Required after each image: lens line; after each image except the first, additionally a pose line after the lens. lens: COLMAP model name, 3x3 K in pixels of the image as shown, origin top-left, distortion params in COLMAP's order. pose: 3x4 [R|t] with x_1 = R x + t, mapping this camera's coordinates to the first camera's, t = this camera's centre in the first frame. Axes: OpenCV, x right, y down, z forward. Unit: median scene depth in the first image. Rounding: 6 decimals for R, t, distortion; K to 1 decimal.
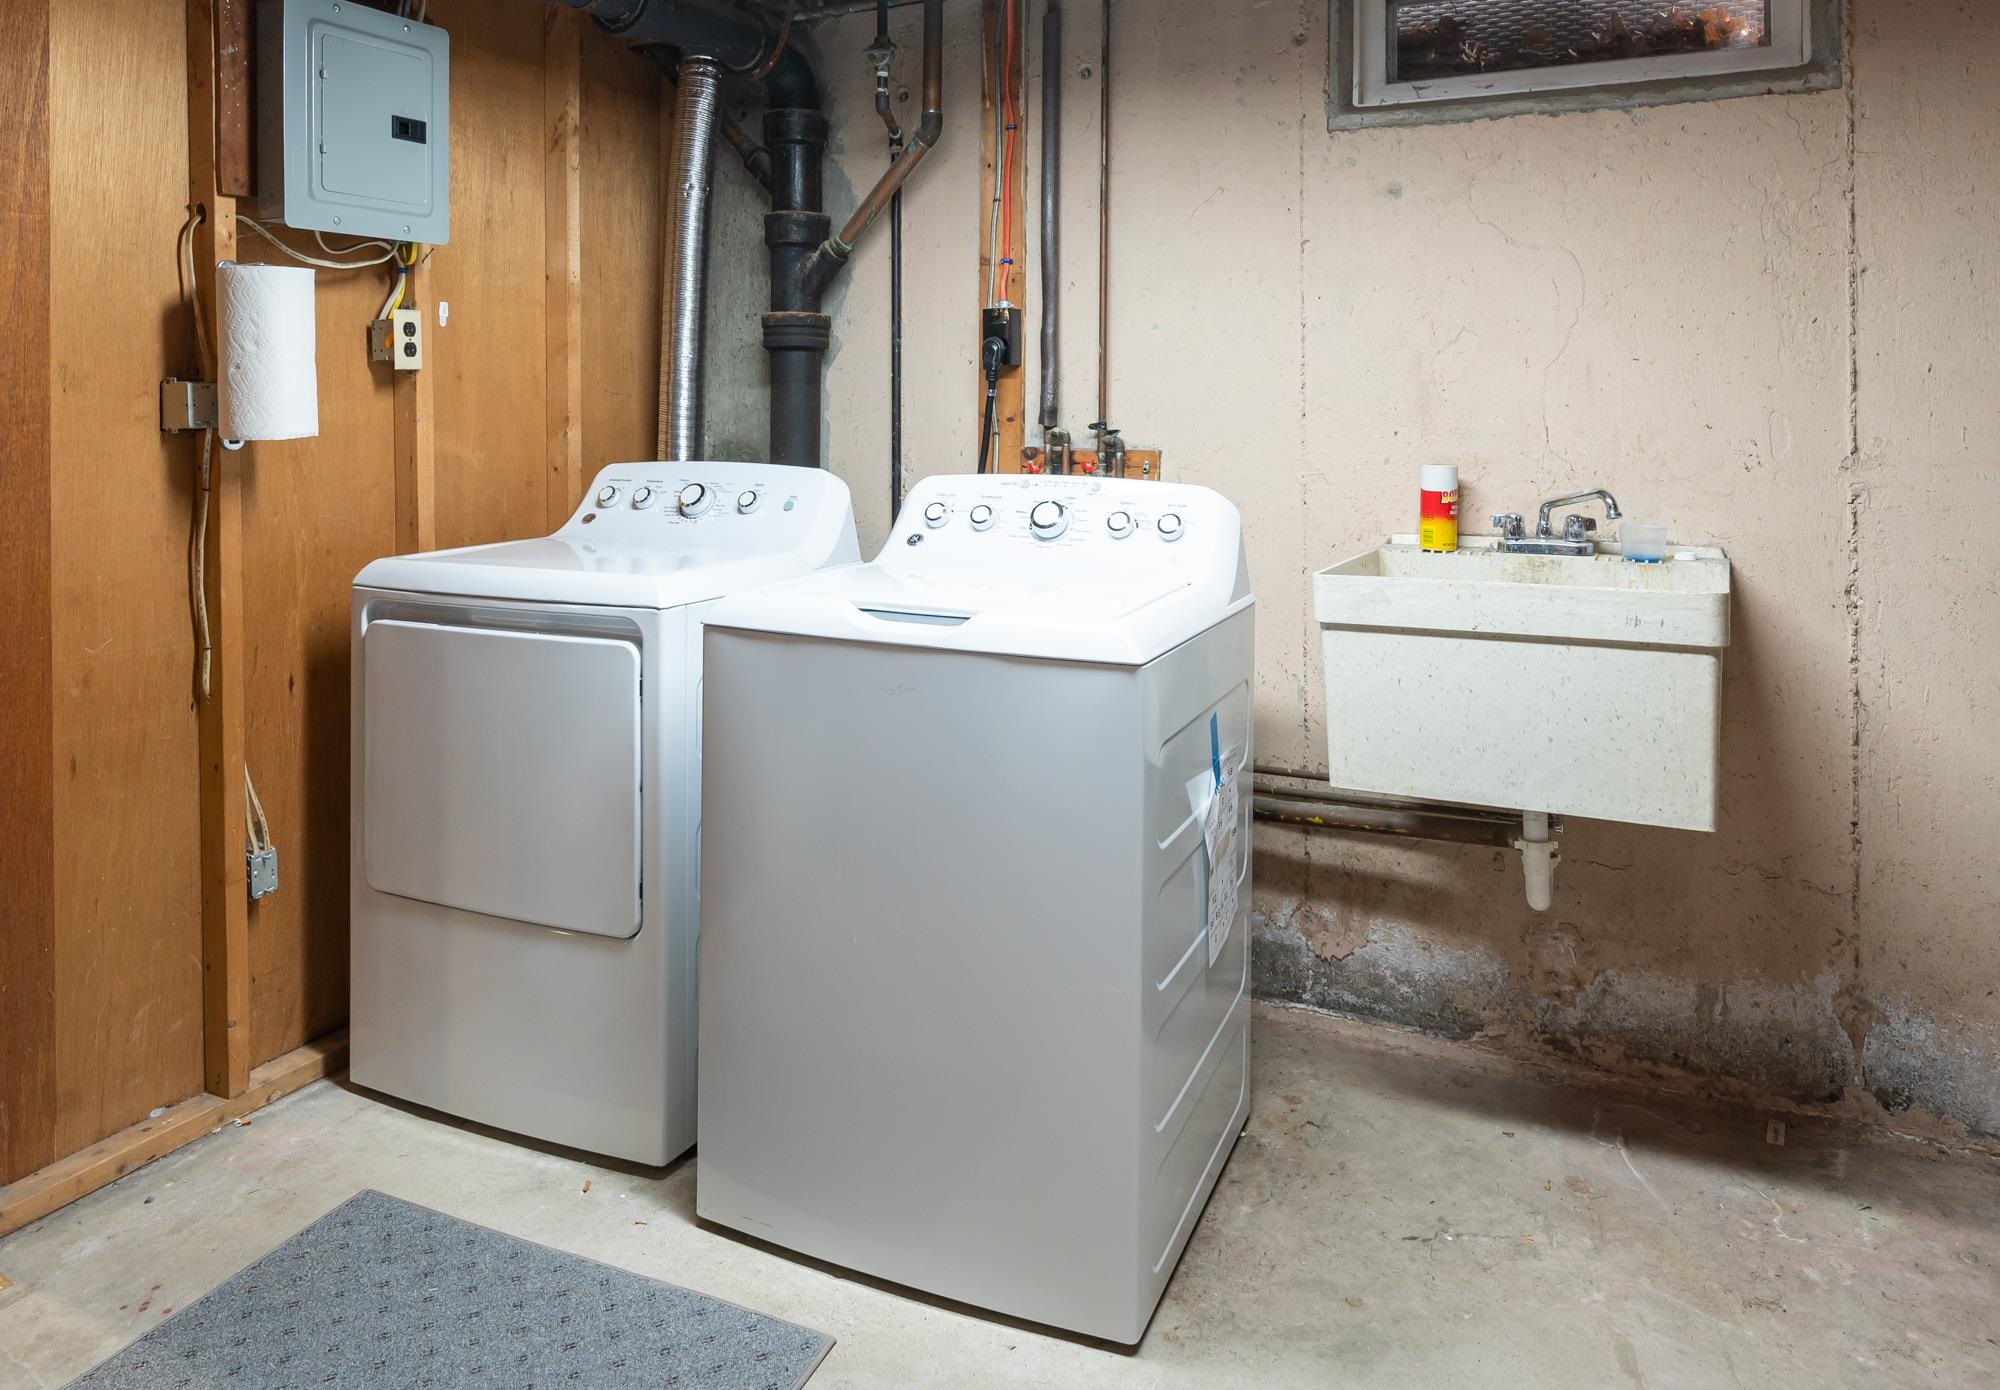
lens RADIAL K [[1436.5, 0, 999.7], [0, 1436.5, 692.8], [0, 0, 1]] dist [-0.001765, -0.003737]
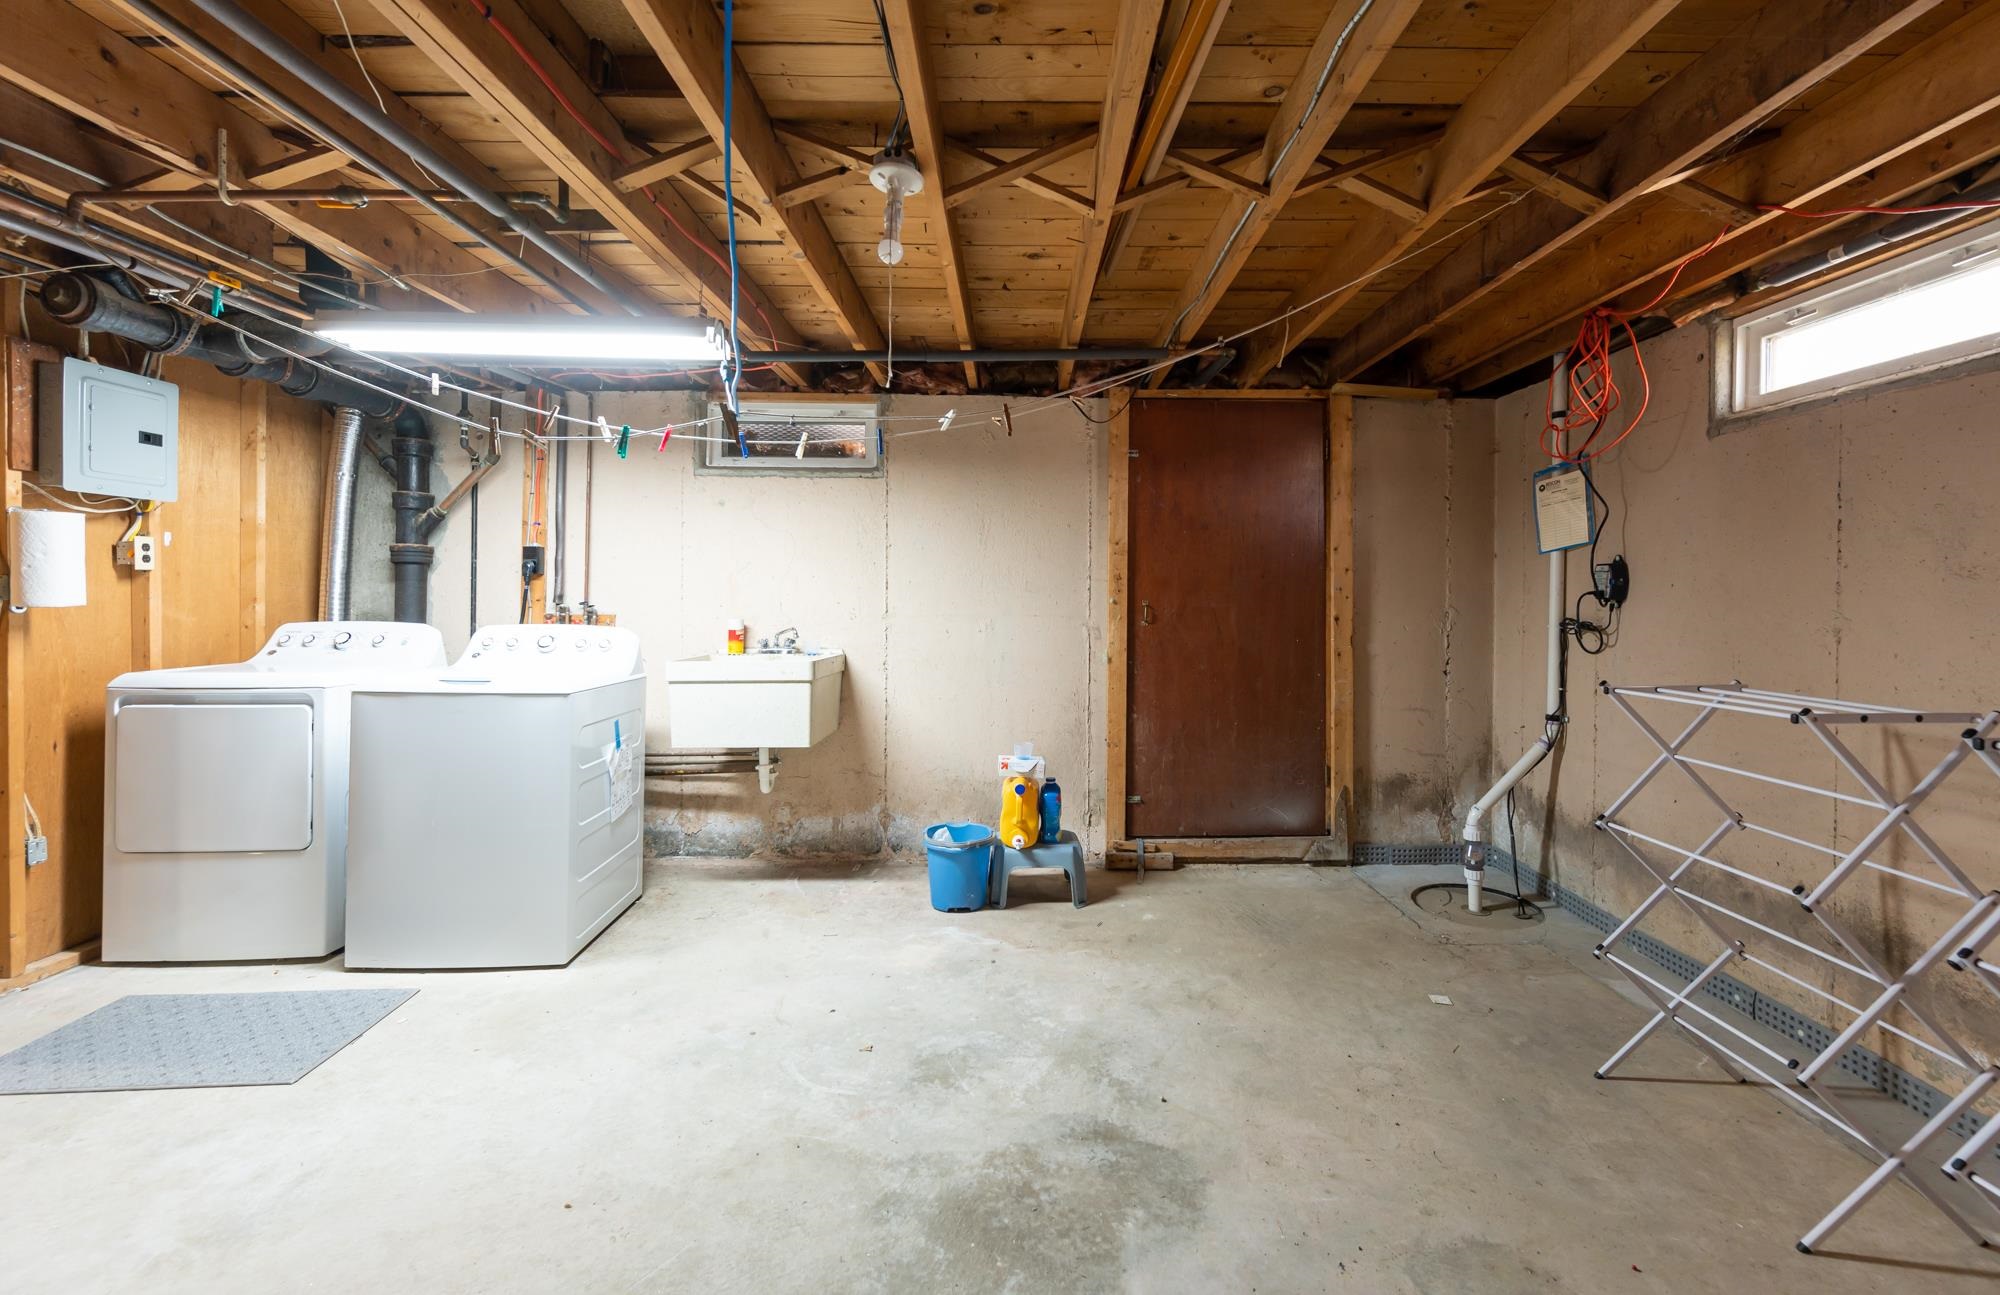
lens RADIAL K [[842.3, 0, 999.2], [0, 842.3, 645.1], [0, 0, 1]] dist [-0.003459, 0.000541]
pose [[0.895682, -0.017959, 0.444332, 0.078091], [0.081313, 0.988953, -0.123938, 0.091521], [-0.437198, 0.147139, 0.887247, -0.414629]]
